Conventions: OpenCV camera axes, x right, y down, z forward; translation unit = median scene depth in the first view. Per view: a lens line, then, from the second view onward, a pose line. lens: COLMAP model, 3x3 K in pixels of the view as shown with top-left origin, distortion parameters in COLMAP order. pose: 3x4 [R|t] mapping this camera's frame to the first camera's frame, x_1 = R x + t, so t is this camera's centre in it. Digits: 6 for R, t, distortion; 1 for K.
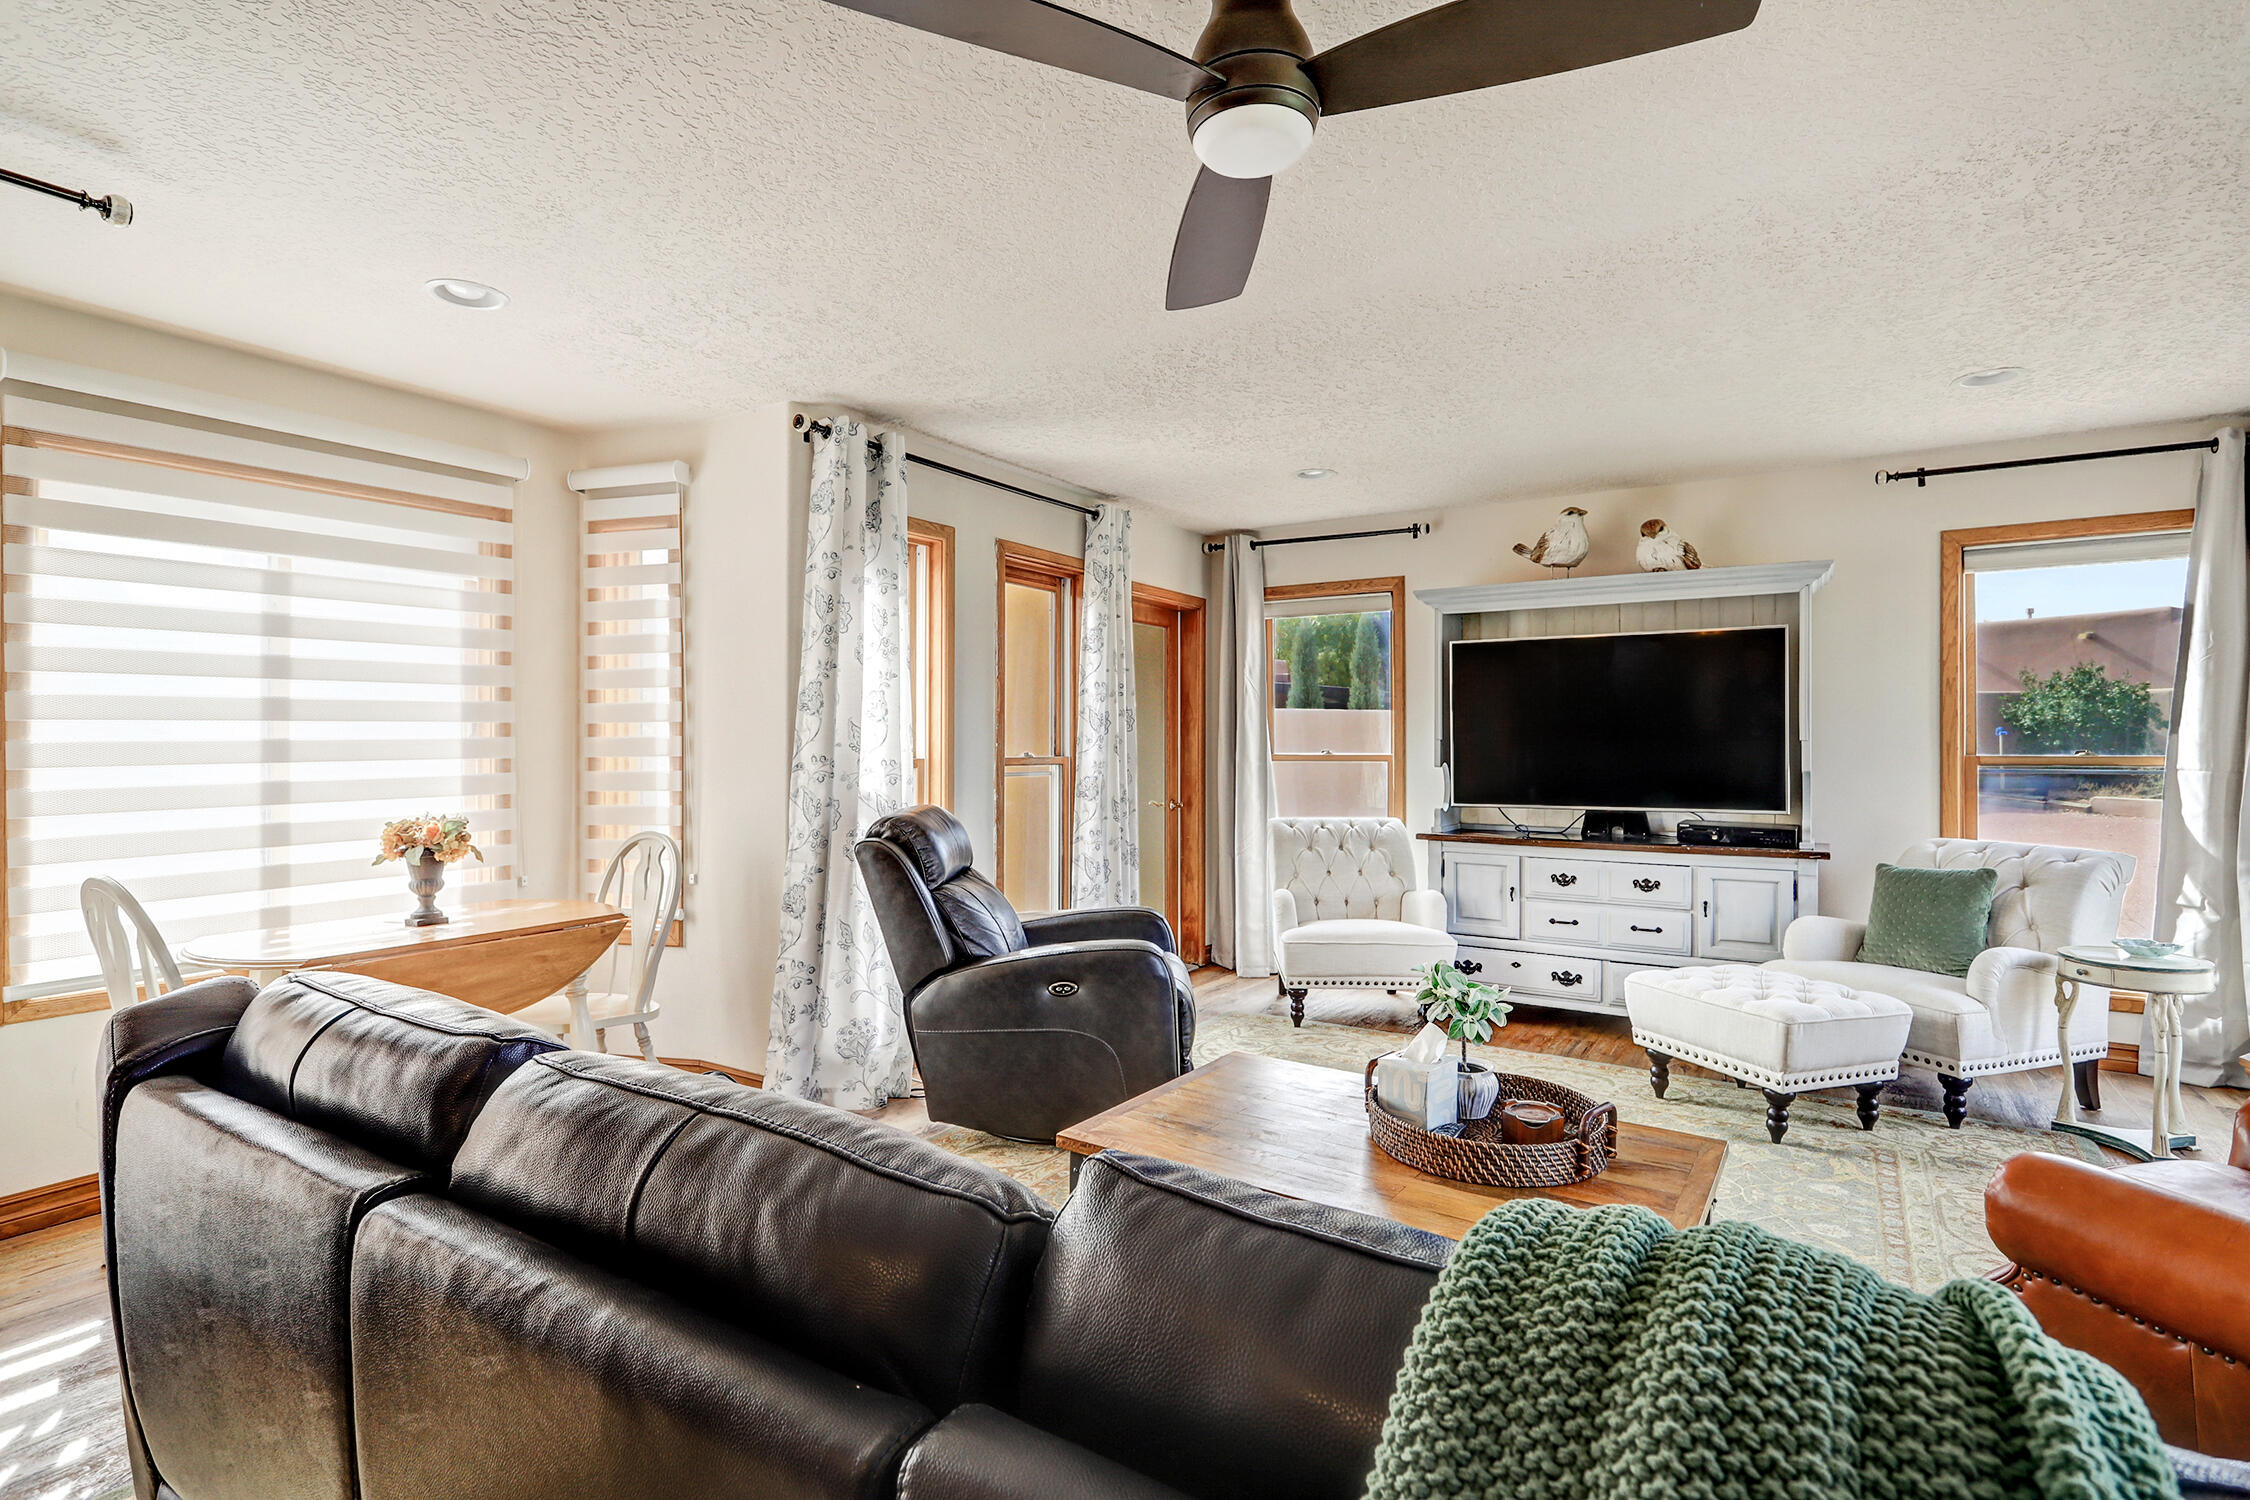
lens RADIAL K [[1065.1, 0, 1114.1], [0, 1065.1, 746.7], [0, 0, 1]] dist [-0.003001, 0.000031]
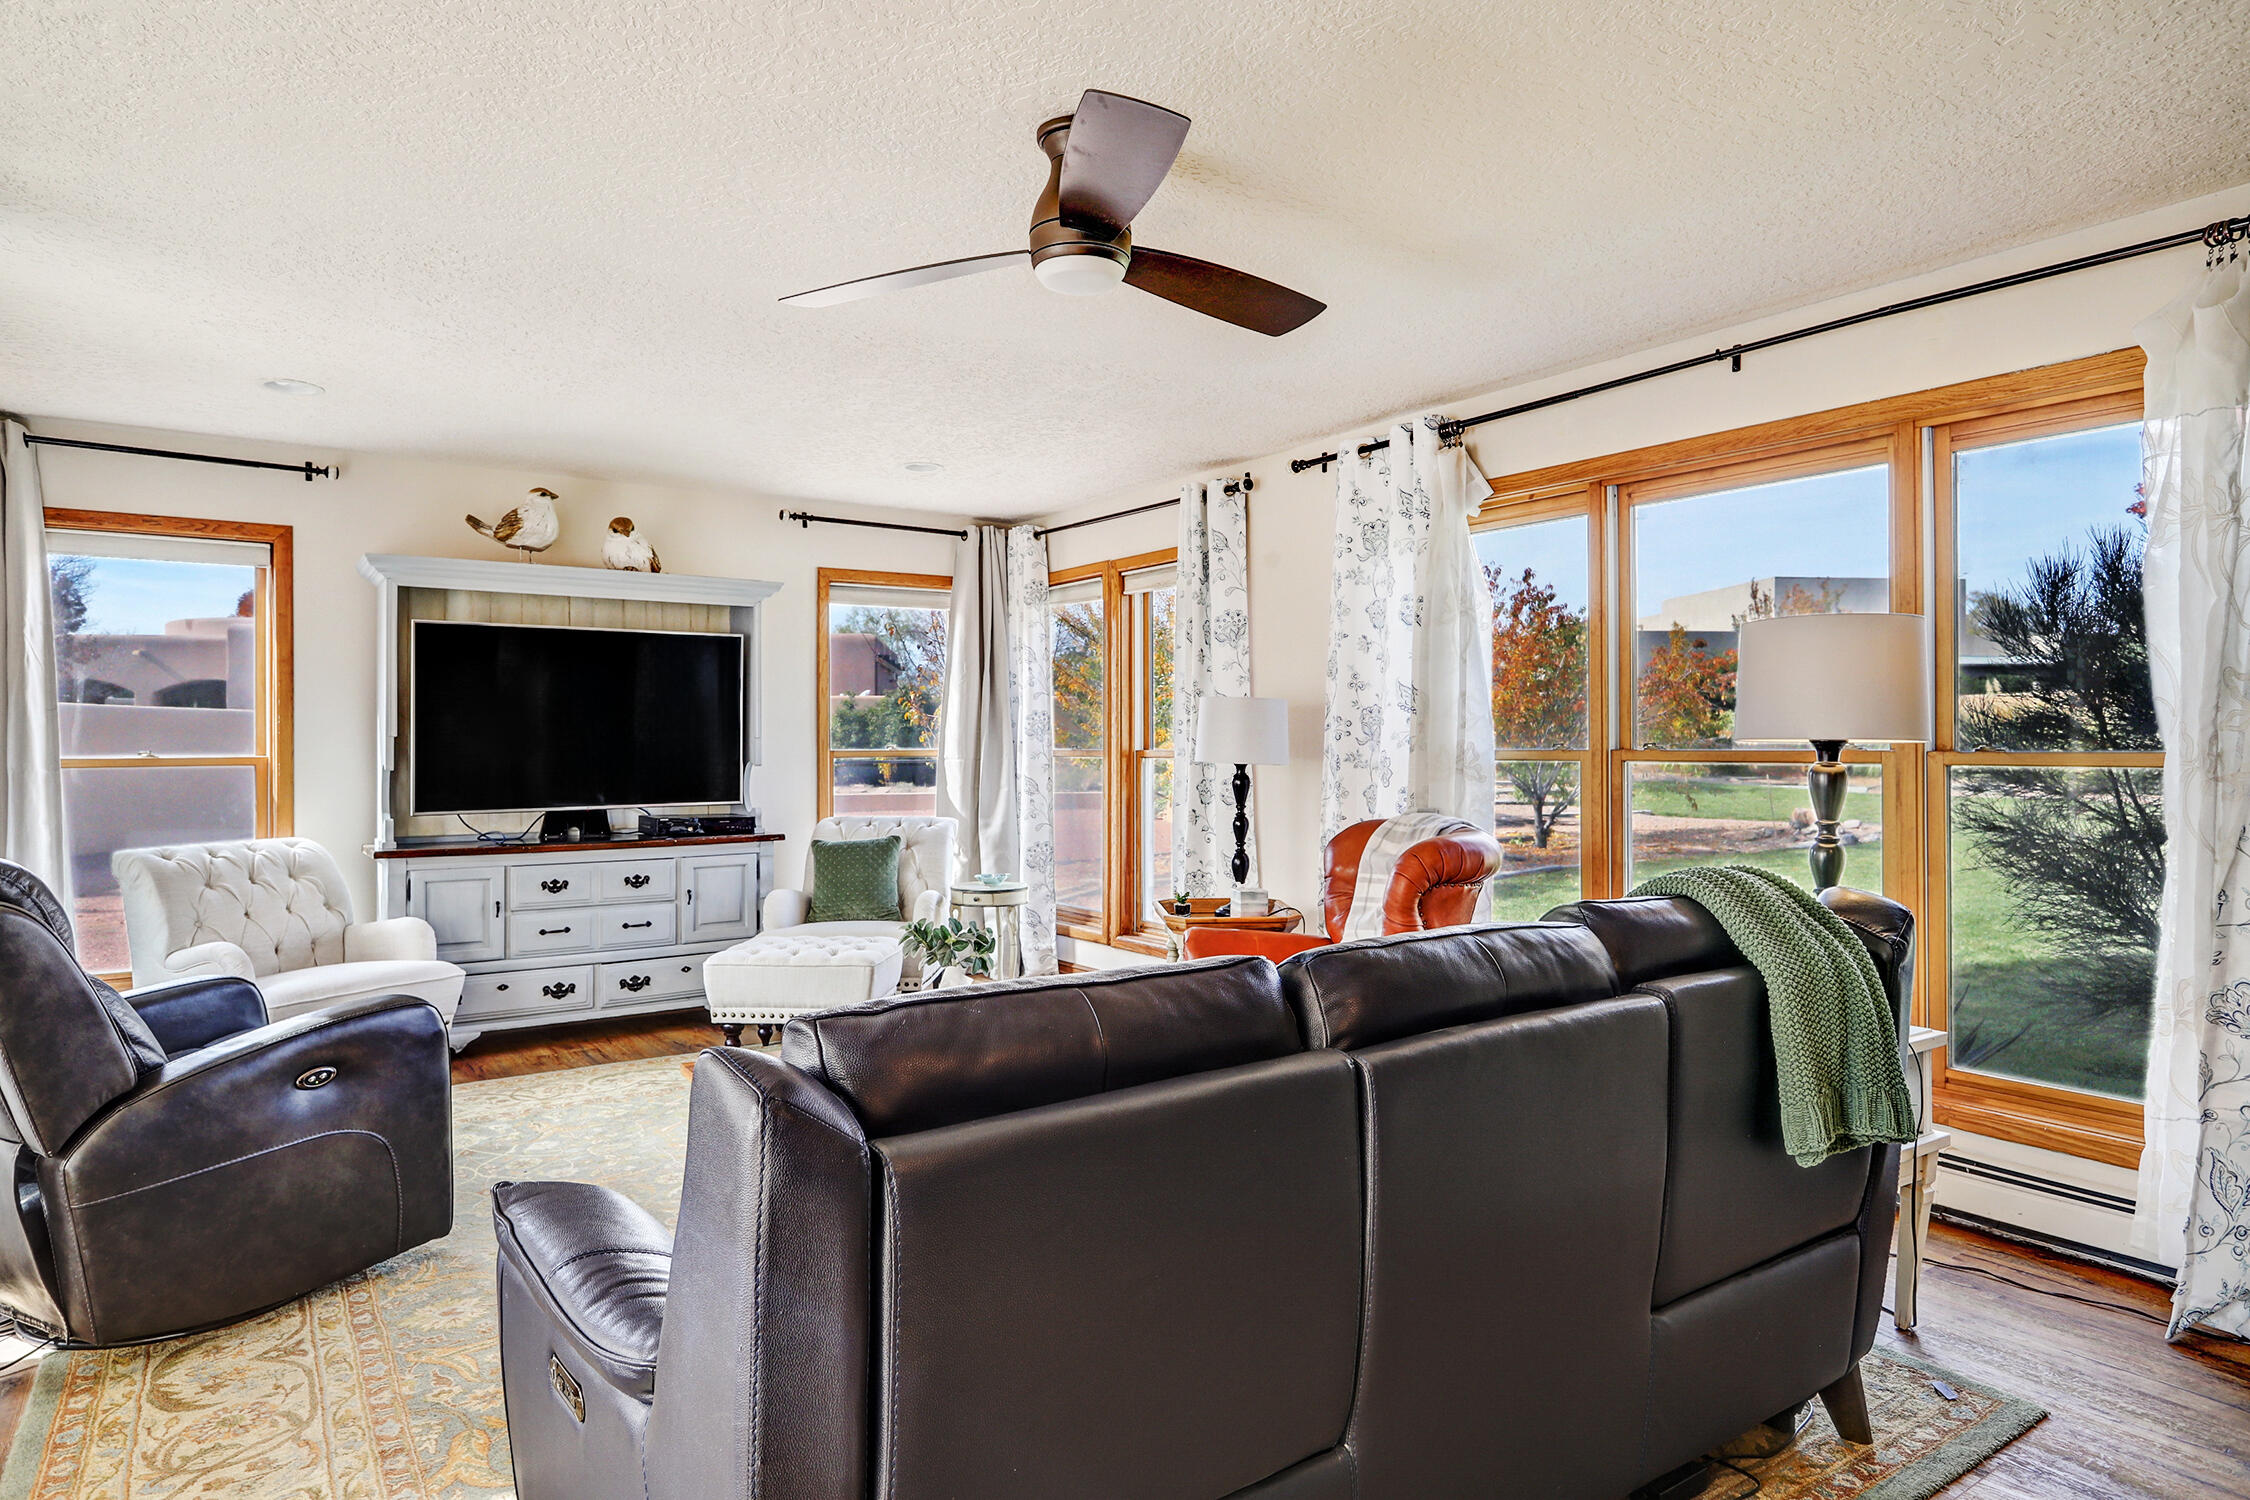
lens RADIAL K [[1267.4, 0, 1117.7], [0, 1267.4, 733.7], [0, 0, 1]] dist [-0.004510, 0.000617]
pose [[0.397147, 0.002754, 0.917751, -0.403378], [0.004423, 0.999978, -0.004915, -0.001871], [-0.917744, 0.006011, 0.397126, 0.098105]]
